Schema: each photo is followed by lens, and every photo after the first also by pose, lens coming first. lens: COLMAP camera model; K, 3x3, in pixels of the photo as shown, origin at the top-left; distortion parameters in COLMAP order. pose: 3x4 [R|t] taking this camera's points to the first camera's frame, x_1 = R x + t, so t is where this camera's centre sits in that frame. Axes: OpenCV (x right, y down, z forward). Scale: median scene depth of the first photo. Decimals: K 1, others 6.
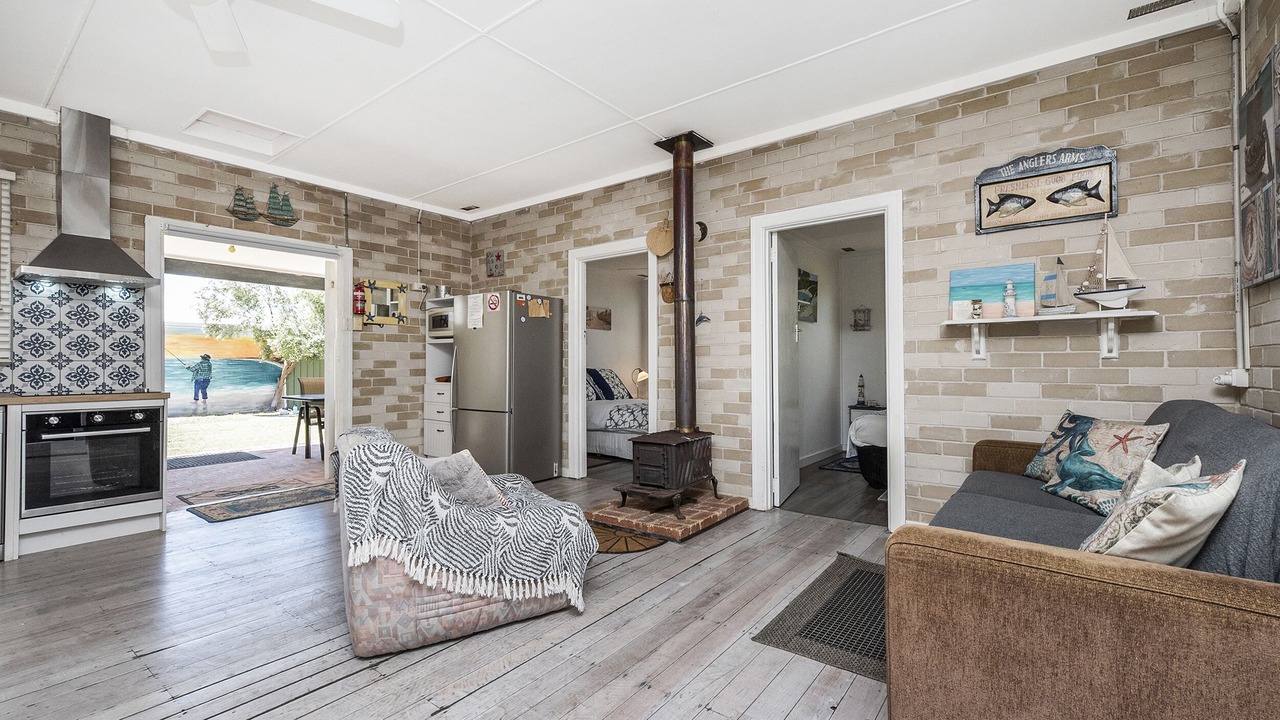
lens RADIAL K [[527.9, 0, 624.4], [0, 527.9, 360.5], [0, 0, 1]] dist [0.018050, -0.000226]
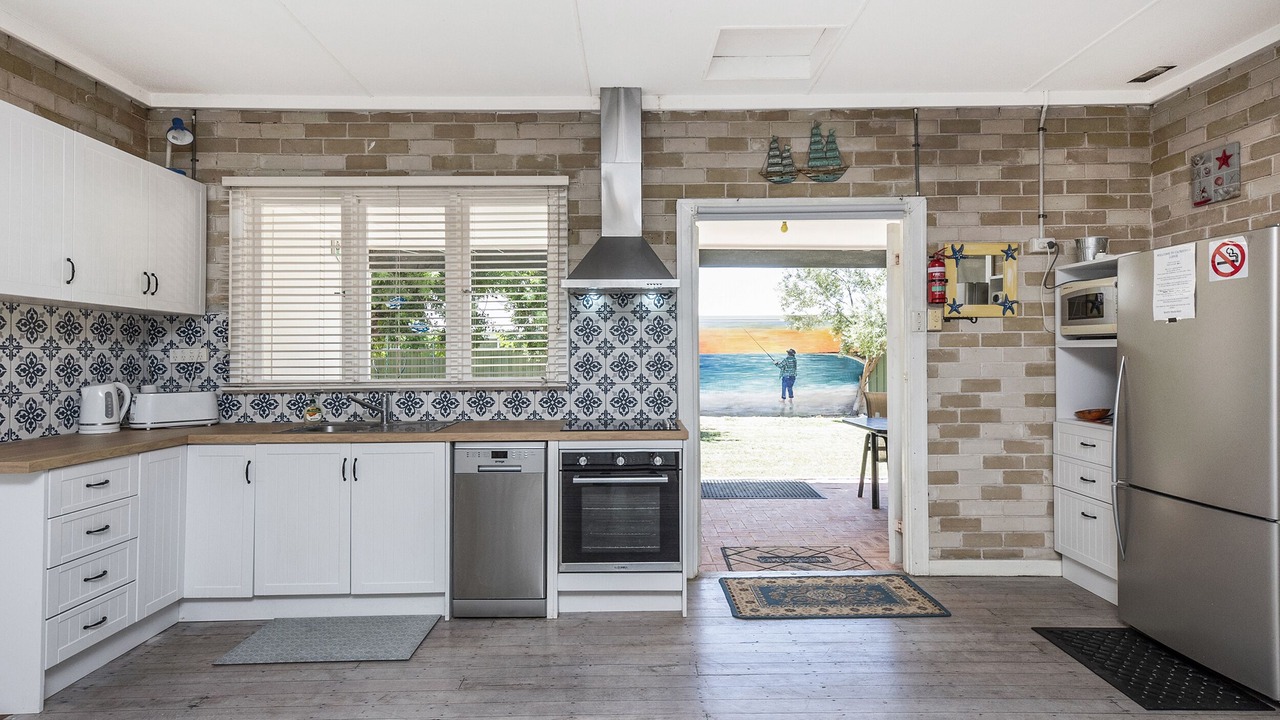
lens RADIAL K [[682.0, 0, 662.5], [0, 682.0, 353.5], [0, 0, 1]] dist [0.019548, -0.000165]
pose [[0.643755, -0.003807, -0.765222, -0.103621], [0.010892, 0.999932, 0.004188, -0.036809], [0.765154, -0.011030, 0.643753, 0.255809]]
